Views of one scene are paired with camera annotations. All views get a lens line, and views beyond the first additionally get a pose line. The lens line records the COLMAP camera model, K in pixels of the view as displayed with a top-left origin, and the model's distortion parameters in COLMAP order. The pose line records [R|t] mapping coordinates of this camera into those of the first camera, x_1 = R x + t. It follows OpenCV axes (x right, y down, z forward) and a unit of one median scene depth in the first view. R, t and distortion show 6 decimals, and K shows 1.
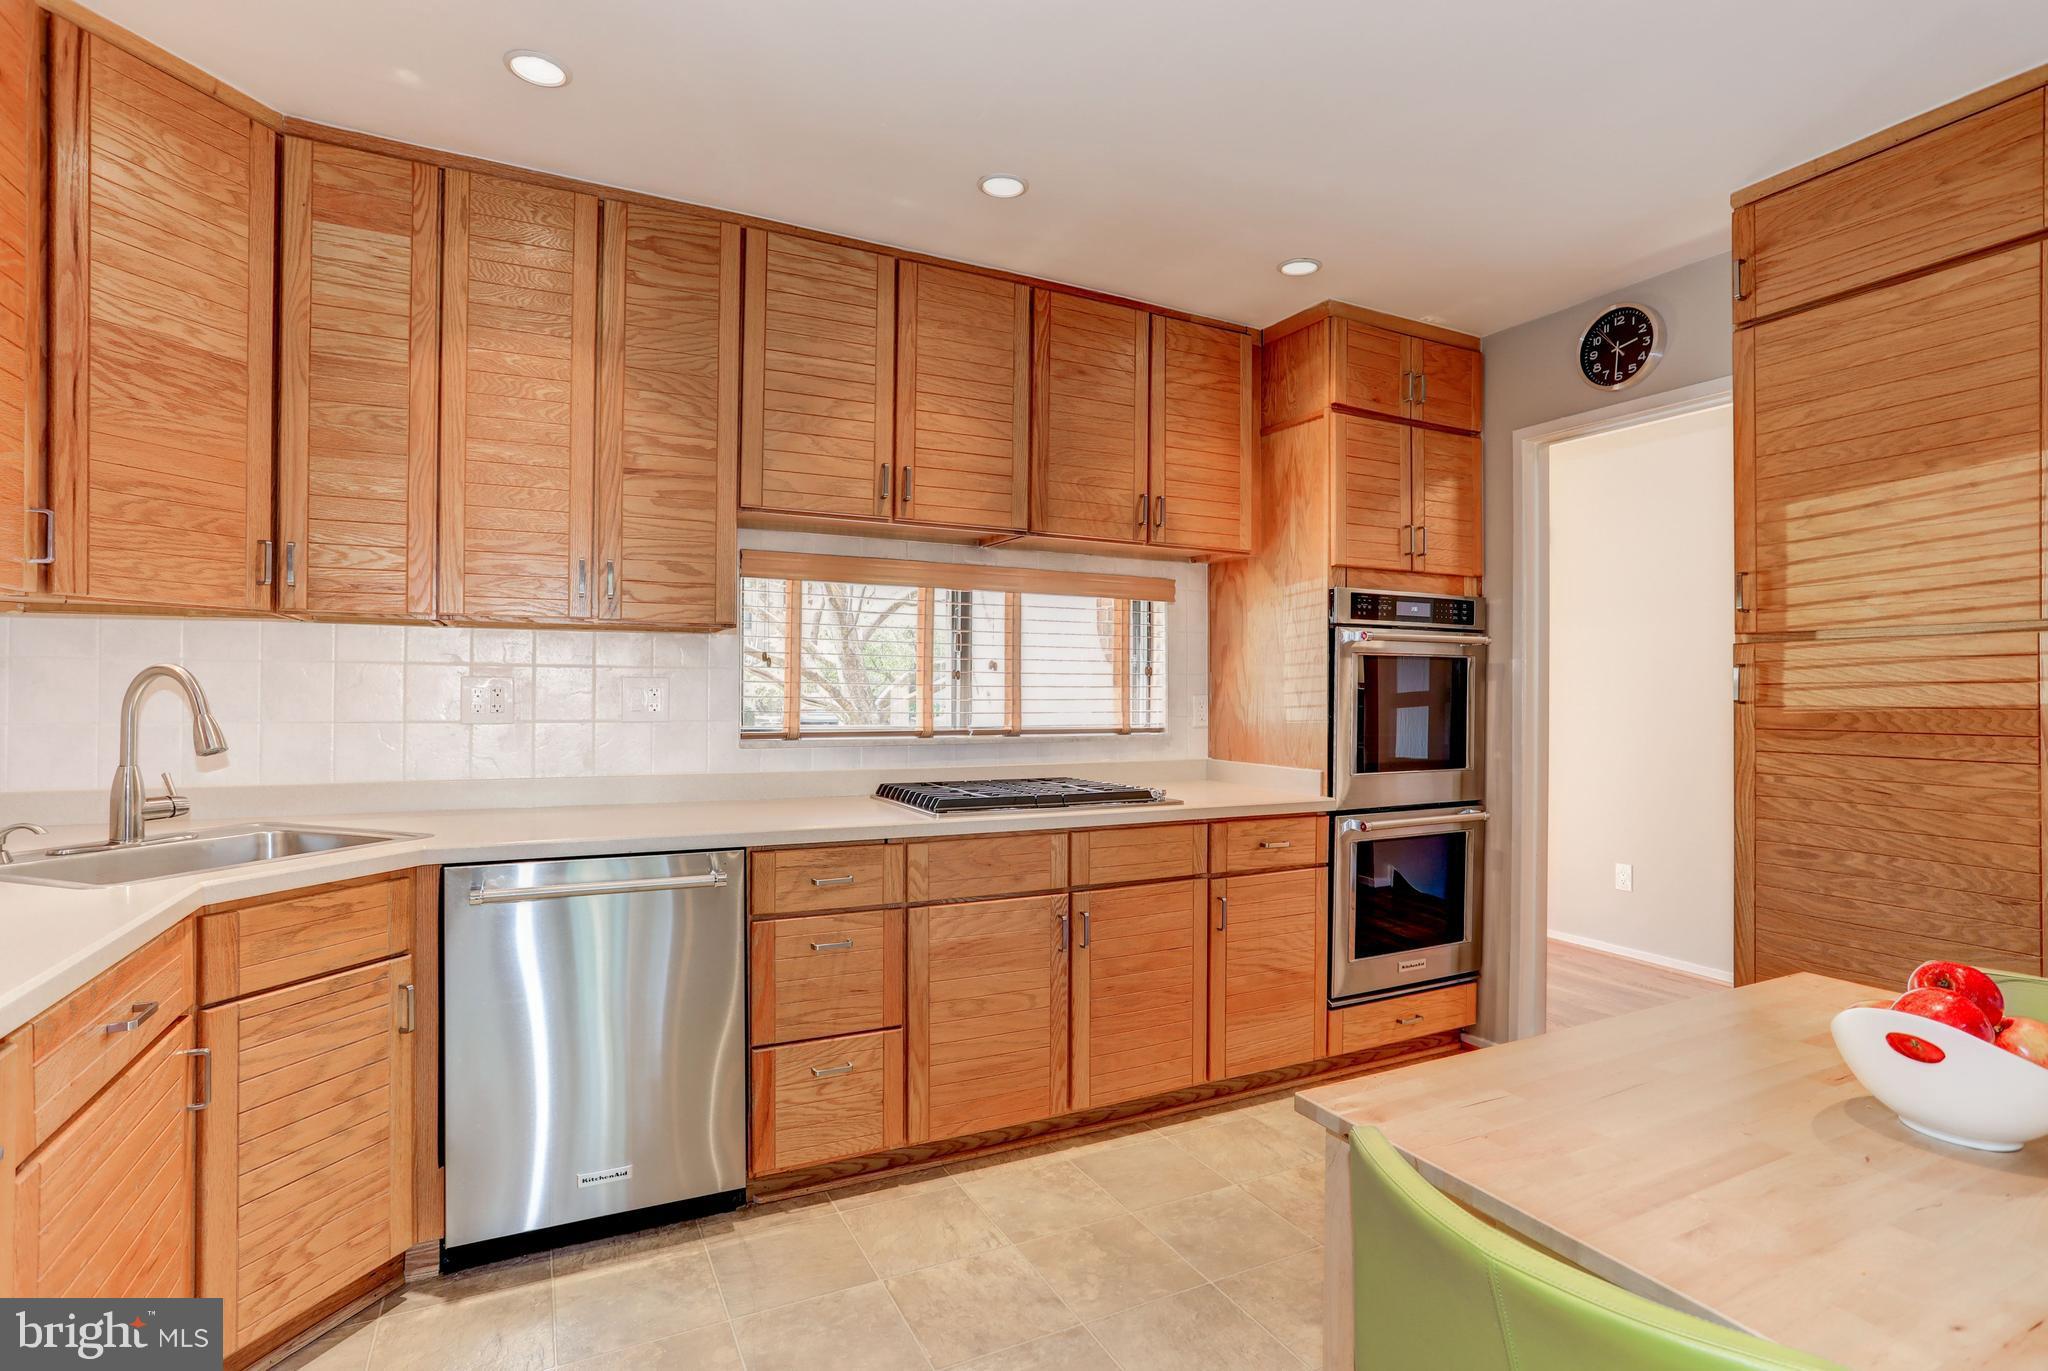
lens RADIAL K [[999.7, 0, 1024.0], [0, 999.7, 685.5], [0, 0, 1]] dist [-0.060362, 0.033548]
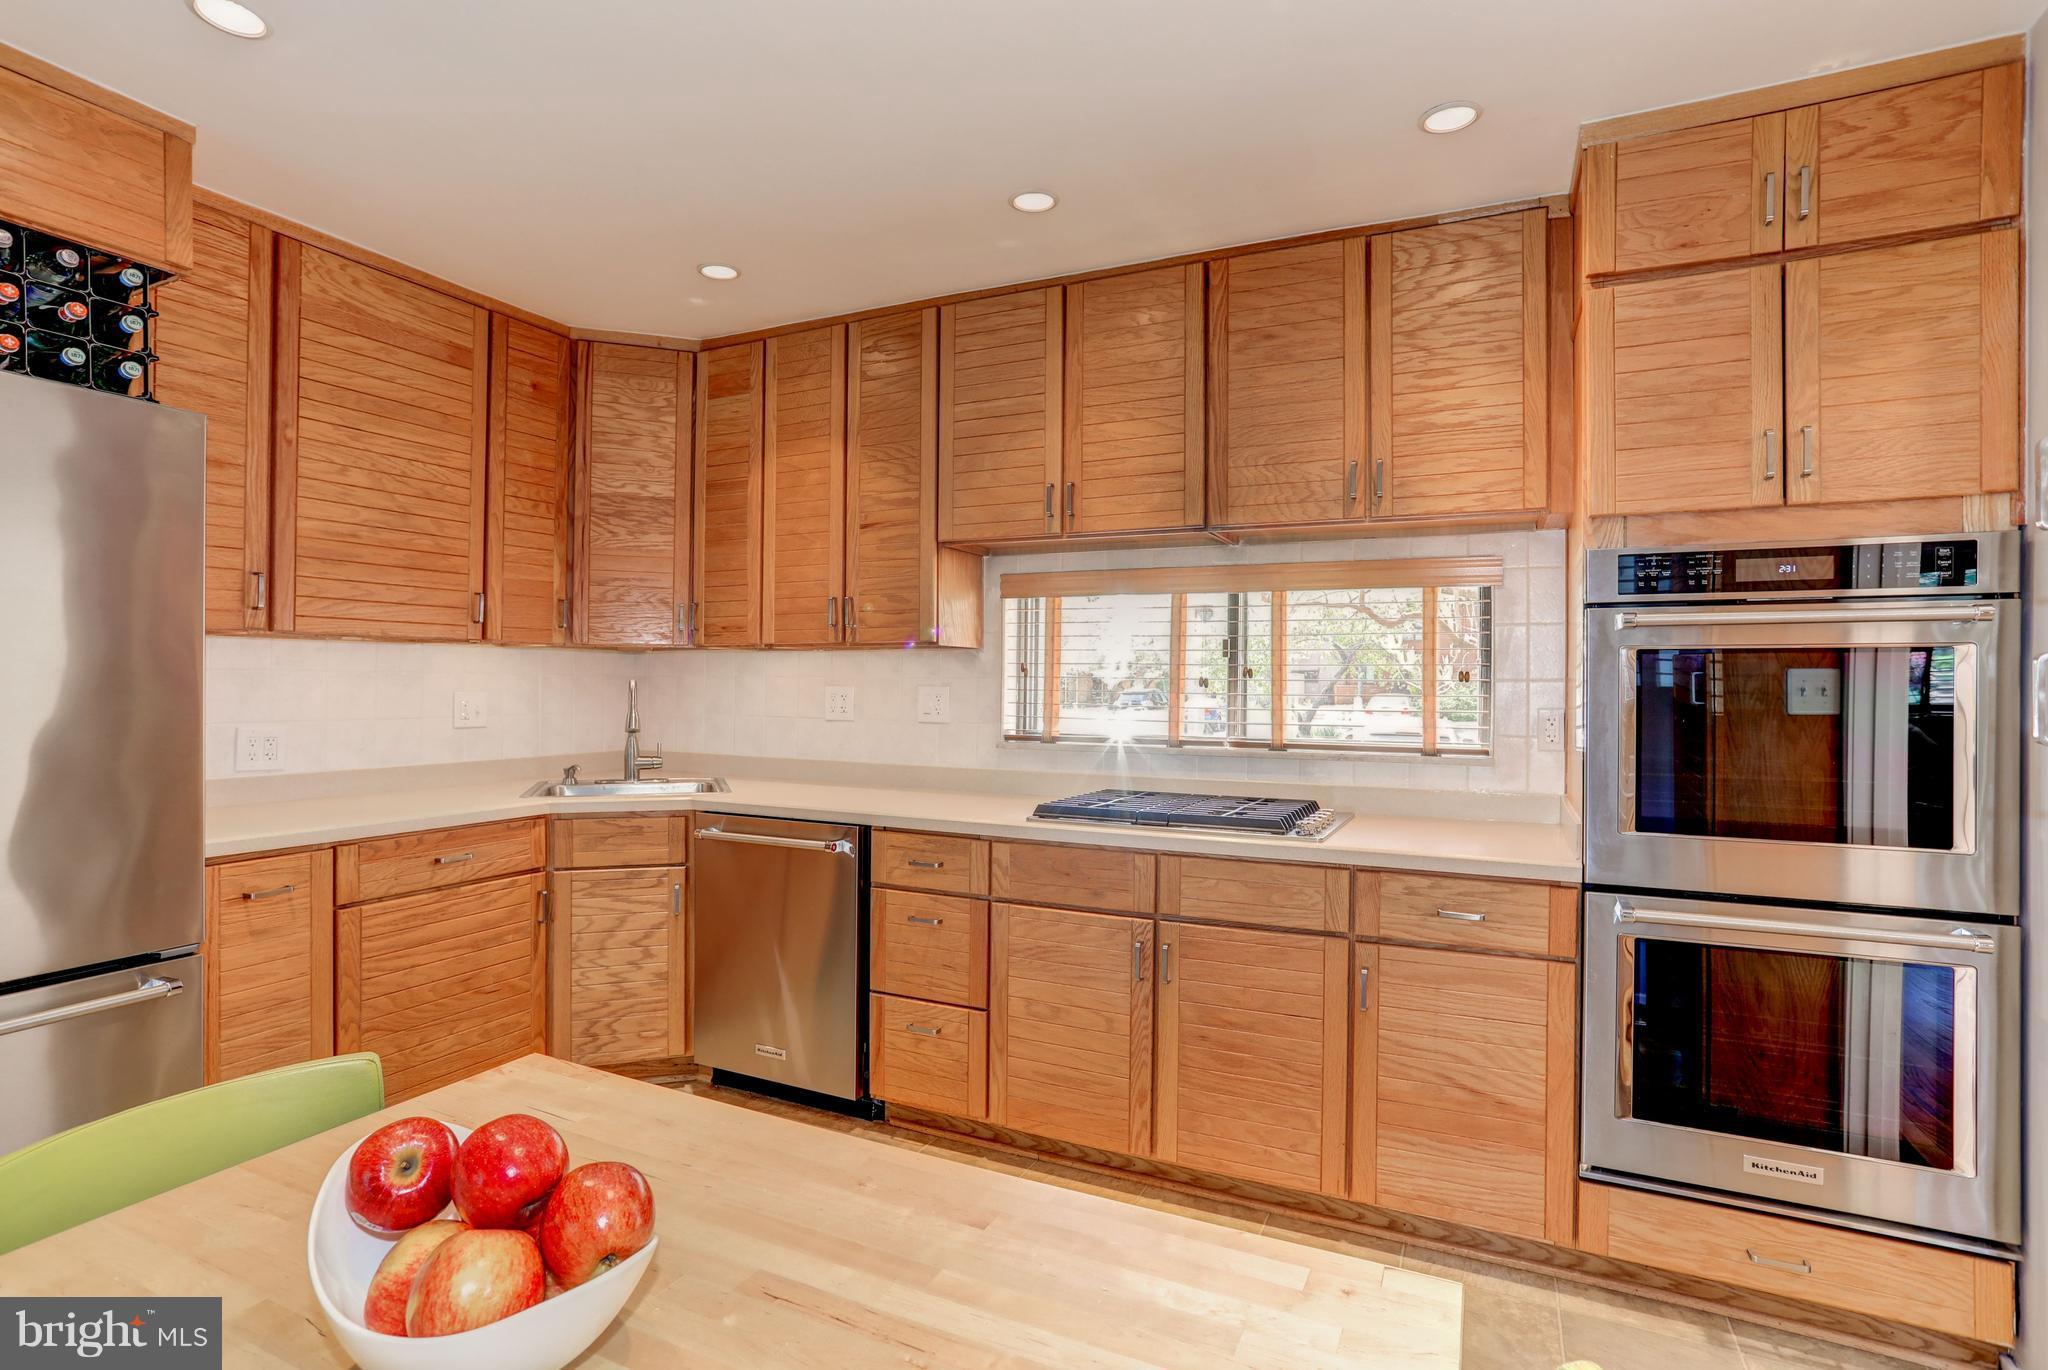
lens RADIAL K [[999.7, 0, 1024.0], [0, 999.7, 685.0], [0, 0, 1]] dist [-0.060362, 0.033548]
pose [[0.613417, -0.003908, -0.789750, 0.694072], [-0.003361, 0.999966, -0.007558, -0.001400], [0.789752, 0.007291, 0.613383, 0.338149]]
